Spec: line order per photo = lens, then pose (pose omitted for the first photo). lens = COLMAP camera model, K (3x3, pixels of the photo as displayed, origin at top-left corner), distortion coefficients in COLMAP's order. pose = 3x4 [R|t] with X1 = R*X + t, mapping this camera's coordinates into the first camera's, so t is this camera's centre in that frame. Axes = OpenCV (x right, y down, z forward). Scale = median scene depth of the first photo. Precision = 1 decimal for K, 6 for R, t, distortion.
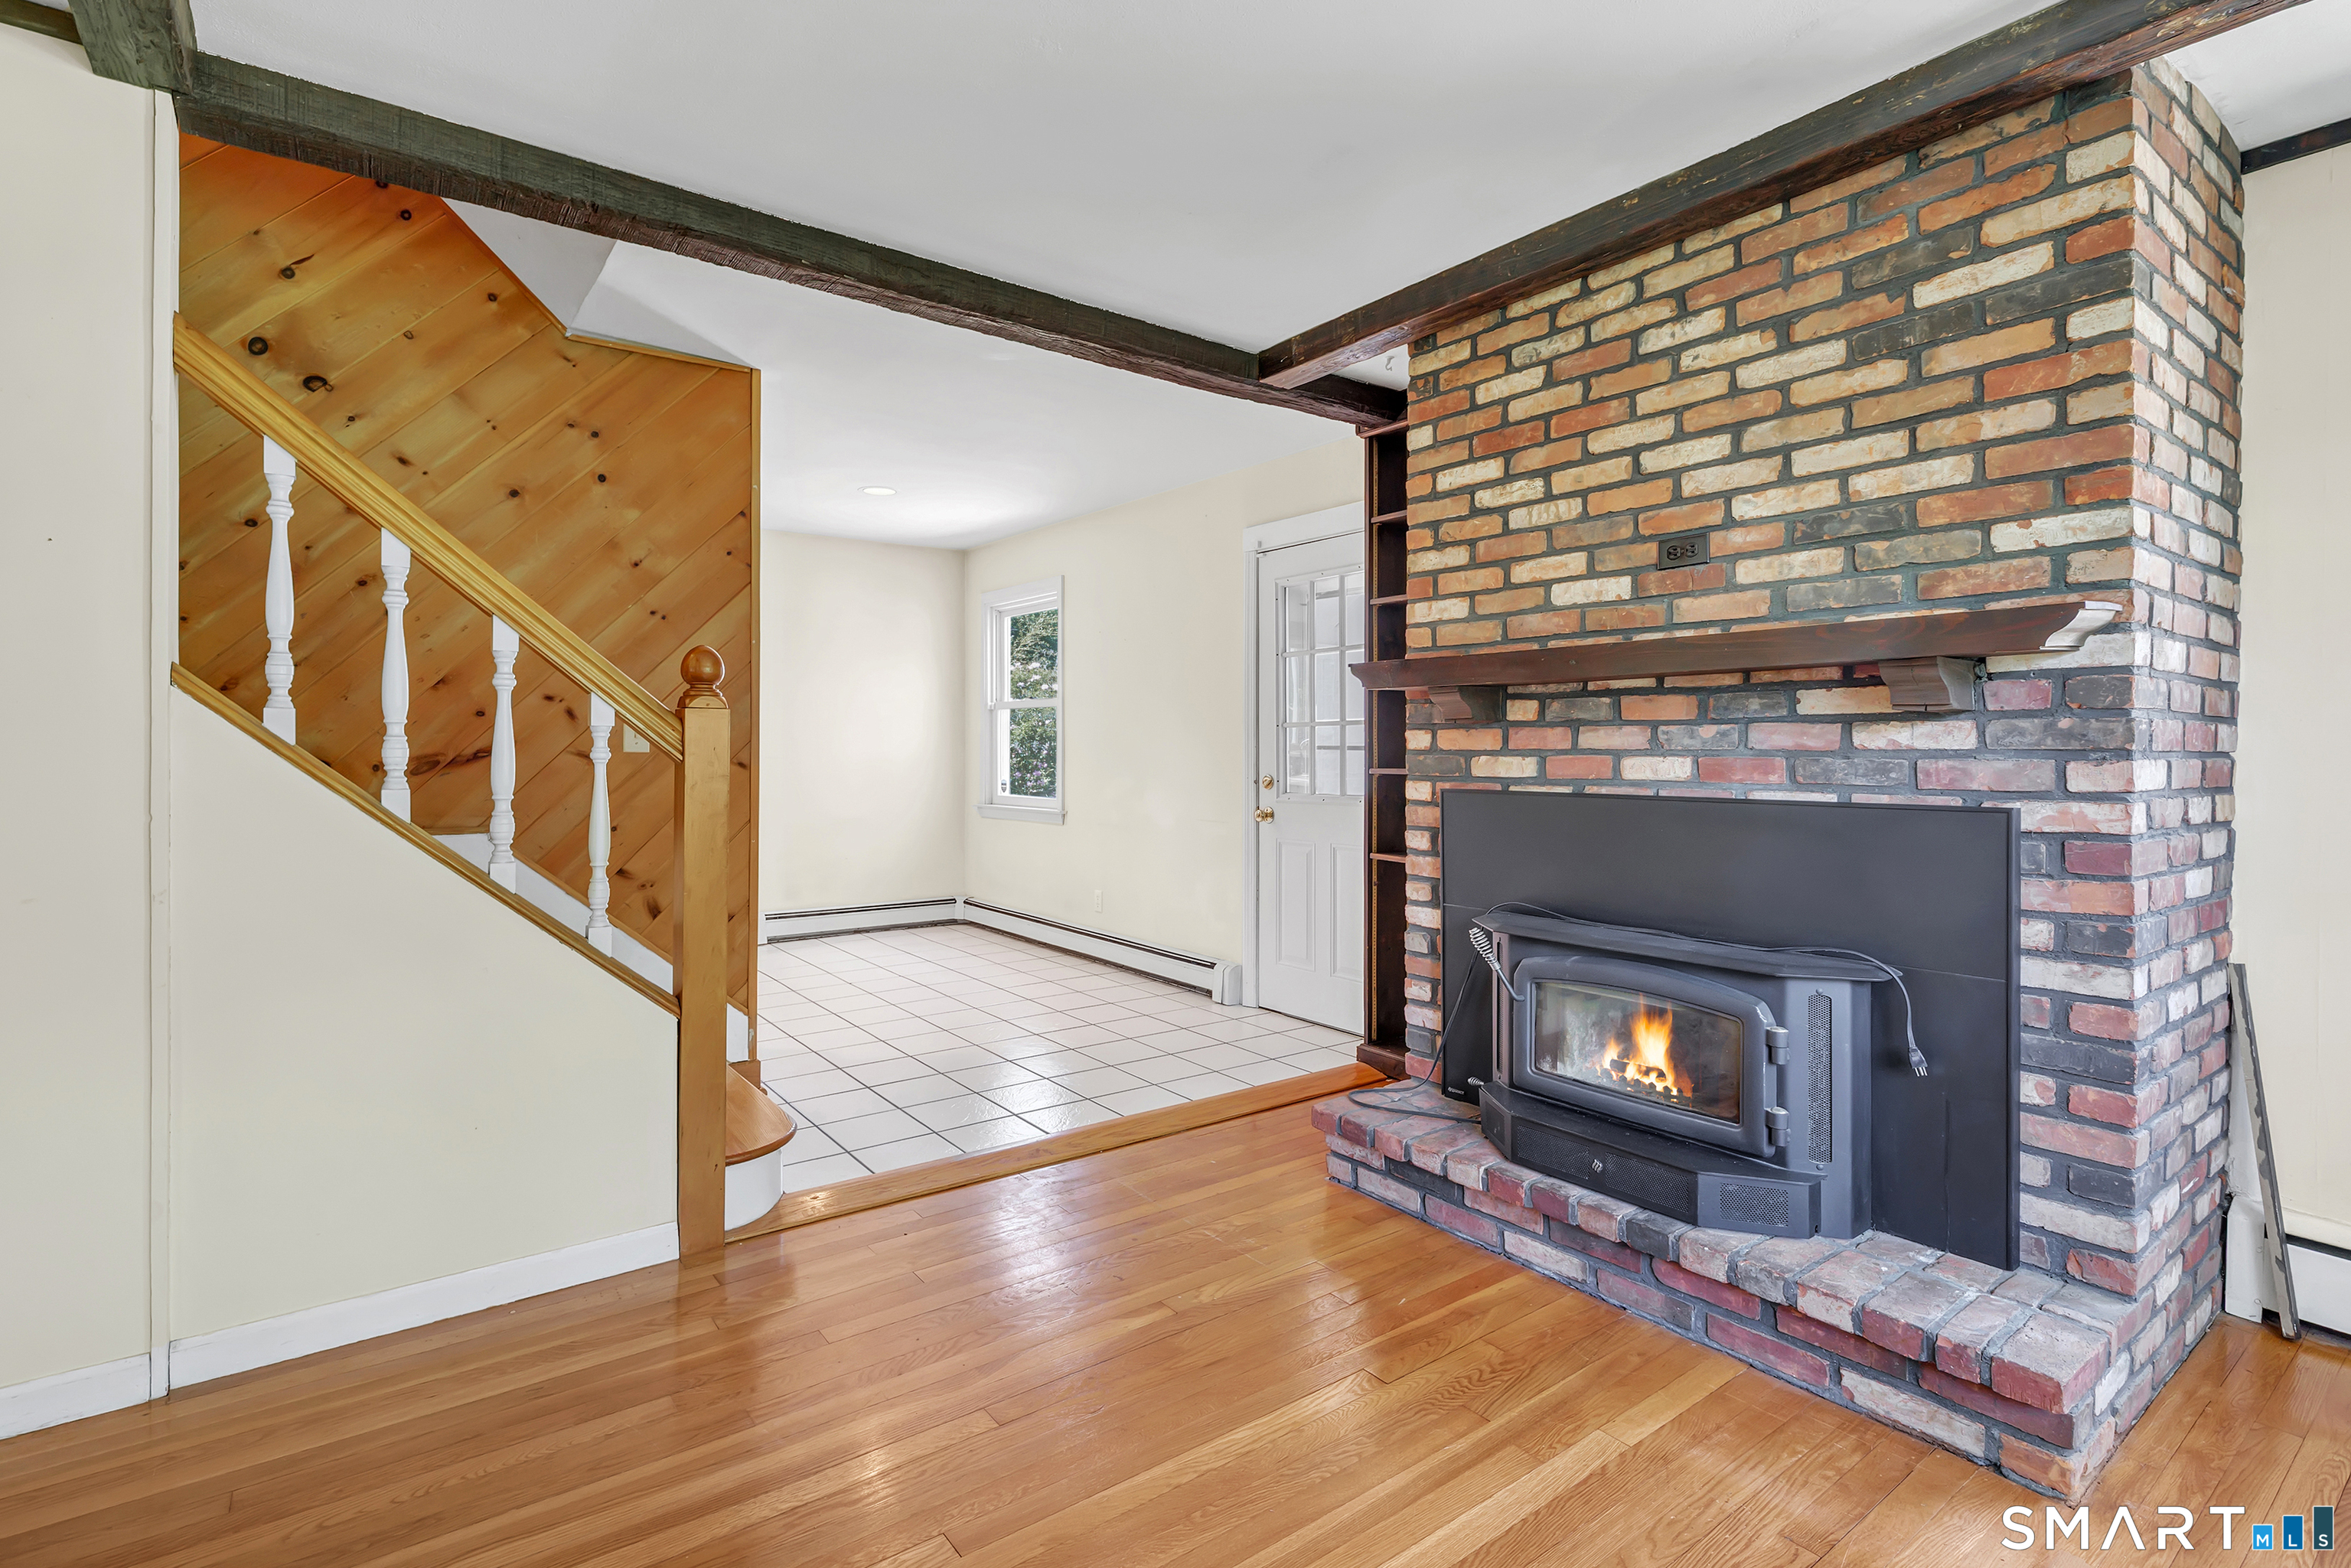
lens RADIAL K [[1061.3, 0, 1219.5], [0, 1061.3, 755.1], [0, 0, 1]] dist [0.006323, -0.001087]
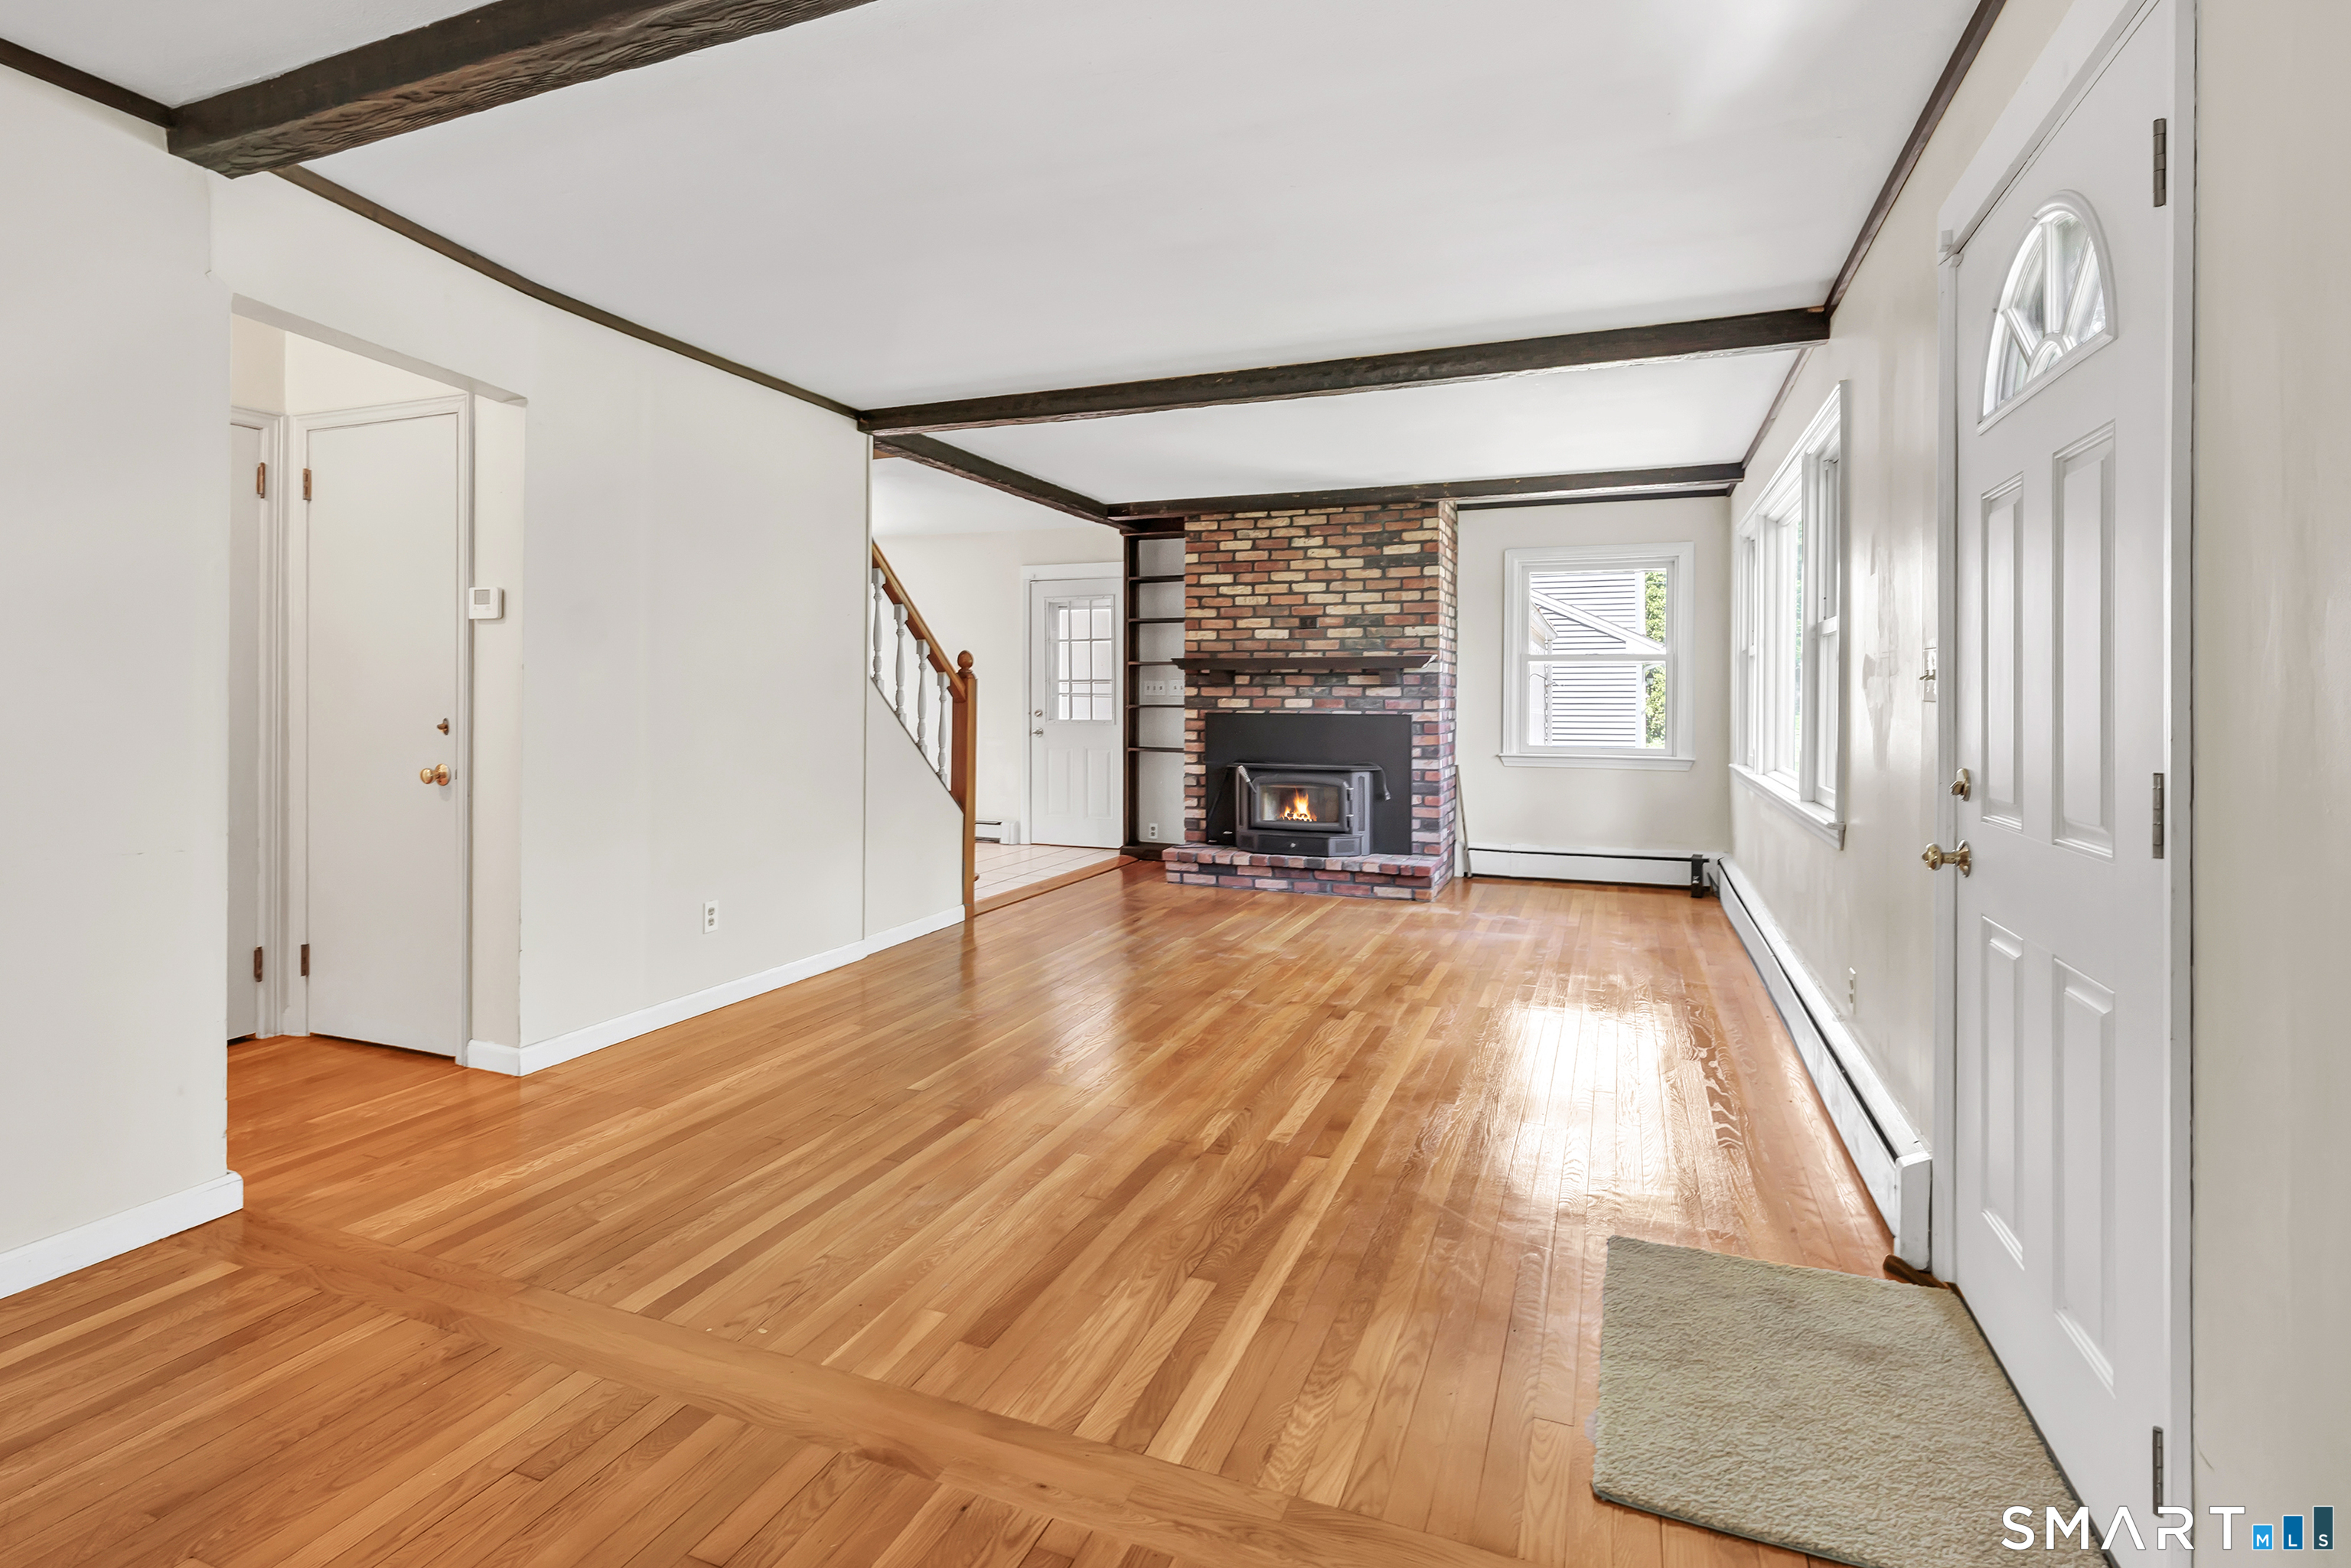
lens RADIAL K [[1061.3, 0, 1163.6], [0, 1061.3, 689.8], [0, 0, 1]] dist [0.006323, -0.001087]
pose [[0.860251, 0.002898, 0.509863, -1.391881], [0.000519, 0.999978, -0.006558, -0.004249], [-0.509871, 0.005906, 0.860231, -1.257042]]
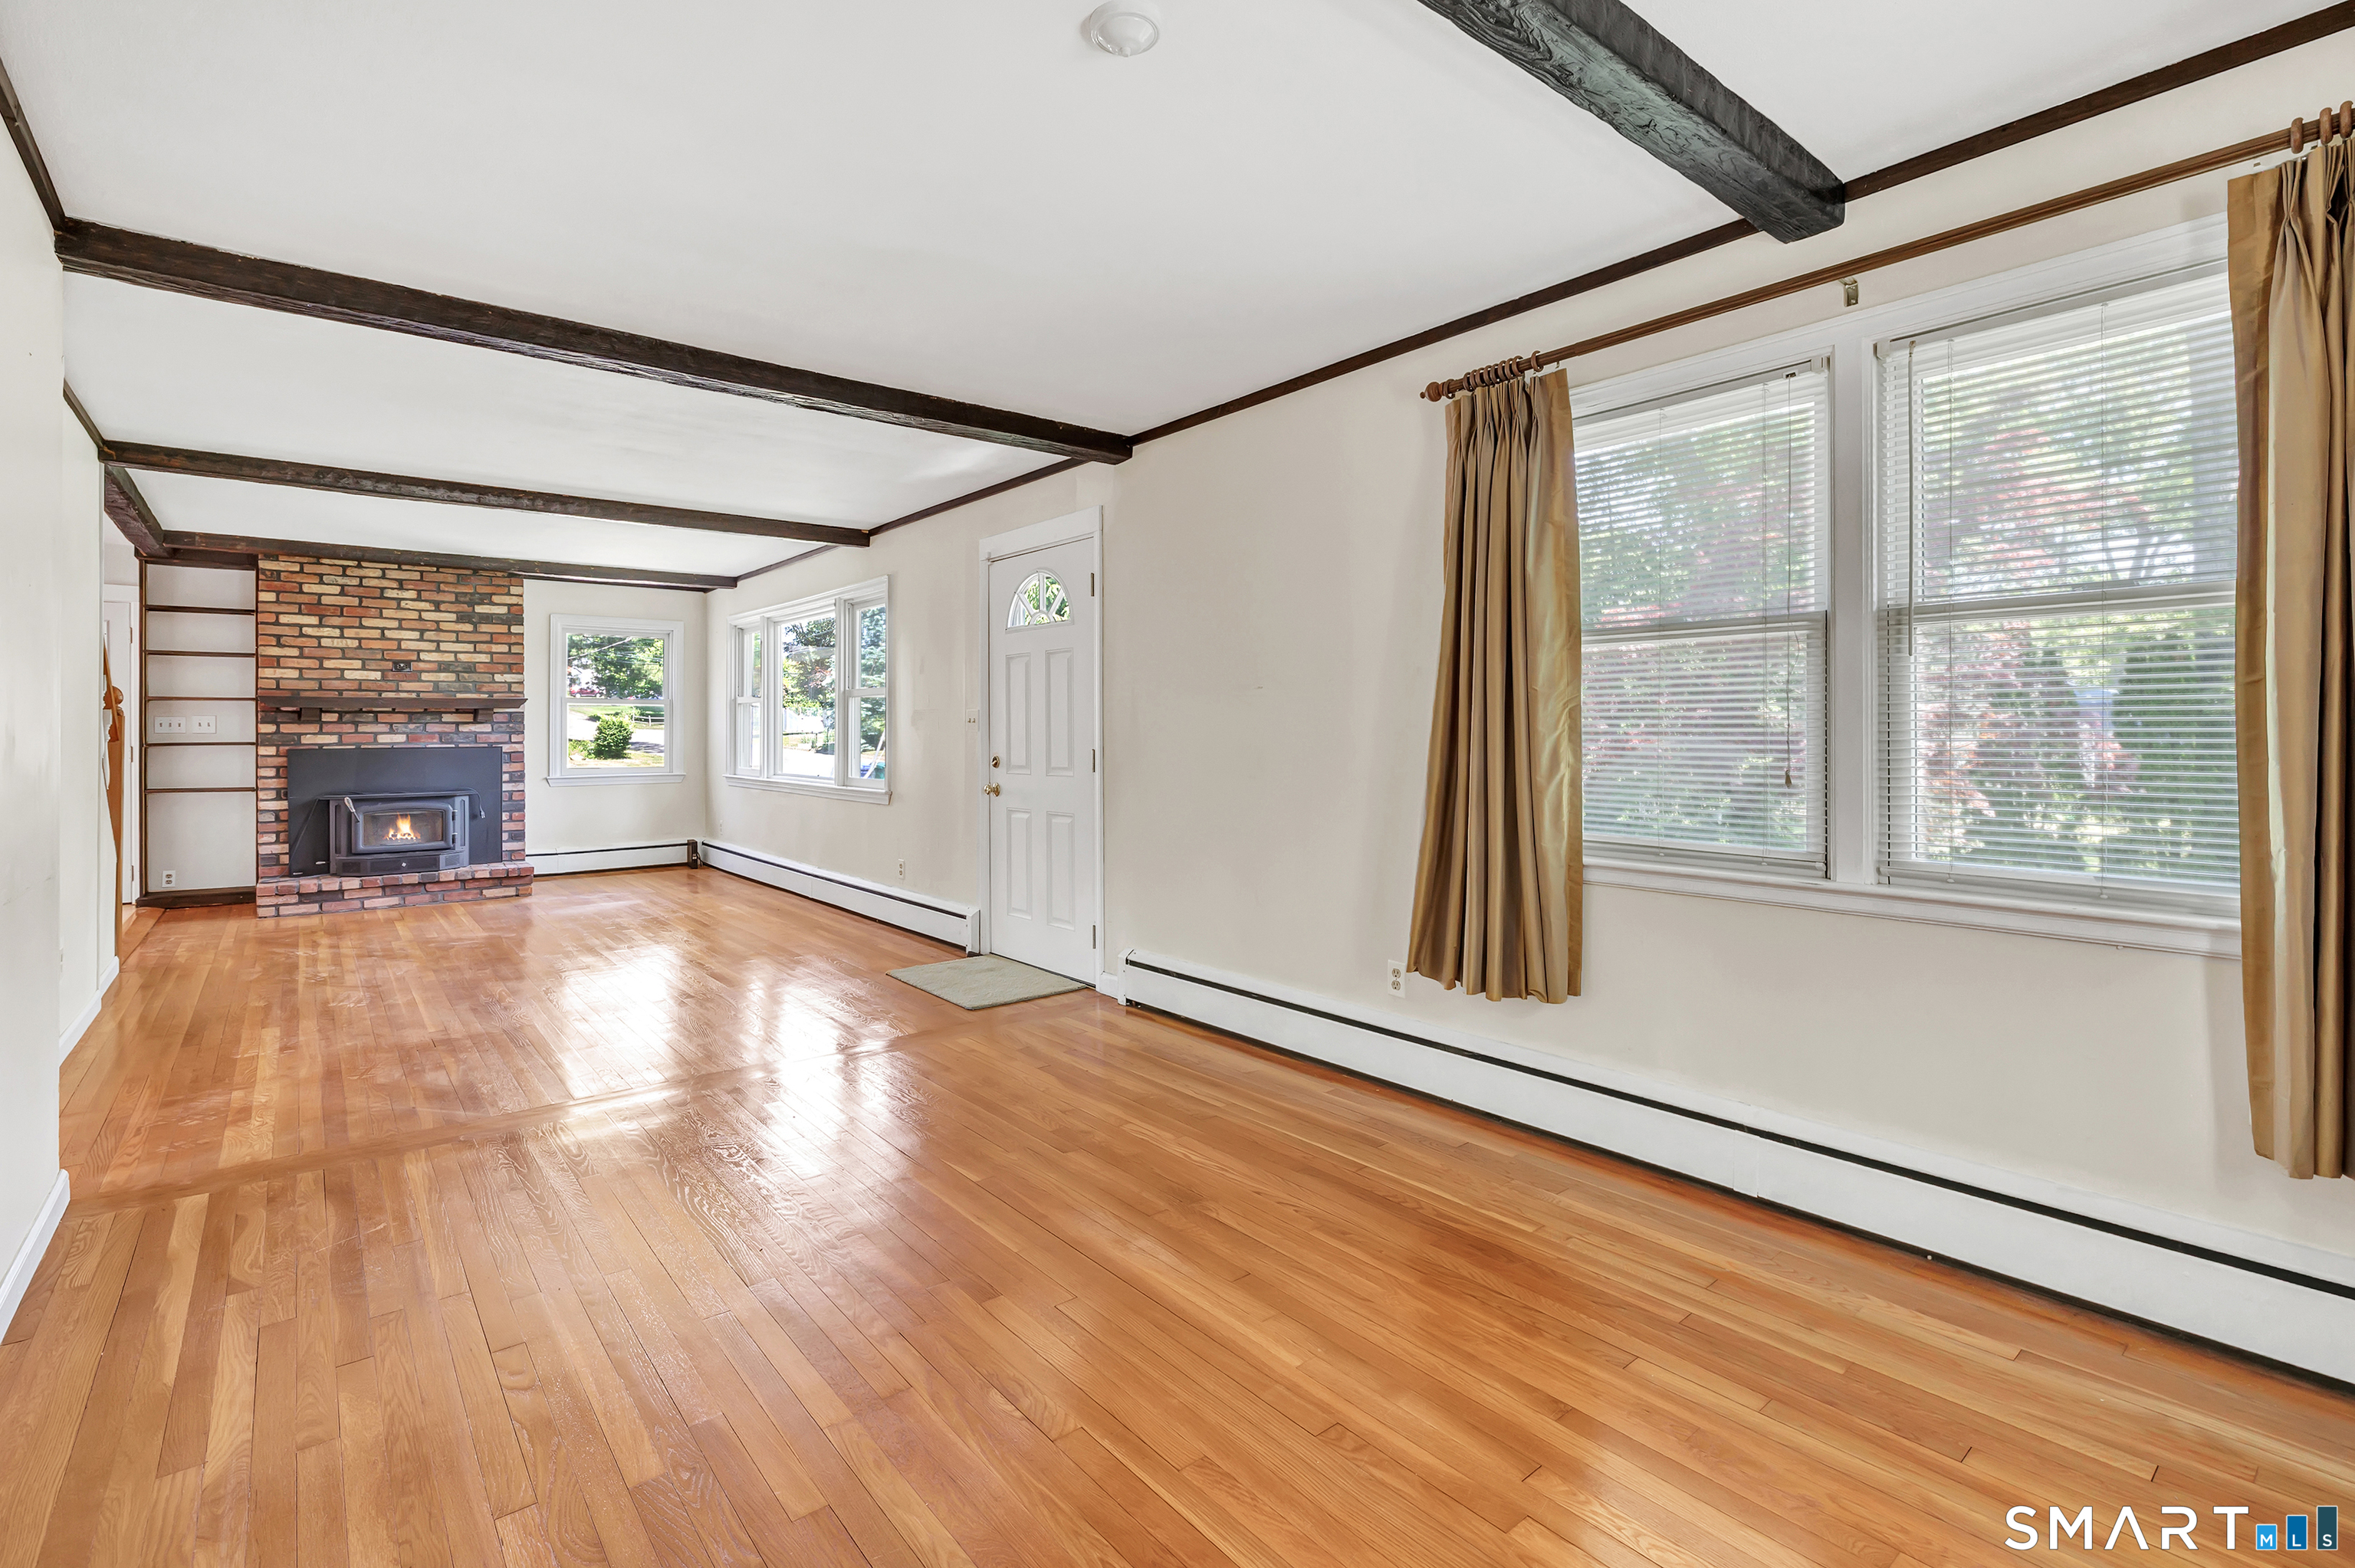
lens RADIAL K [[1063.0, 0, 1012.3], [0, 1063.0, 719.6], [0, 0, 1]] dist [0.006323, -0.001087]
pose [[0.048701, 0.005600, 0.998798, -2.769234], [0.007685, 0.999953, -0.005981, -0.010223], [-0.998784, 0.007967, 0.048656, -0.974031]]
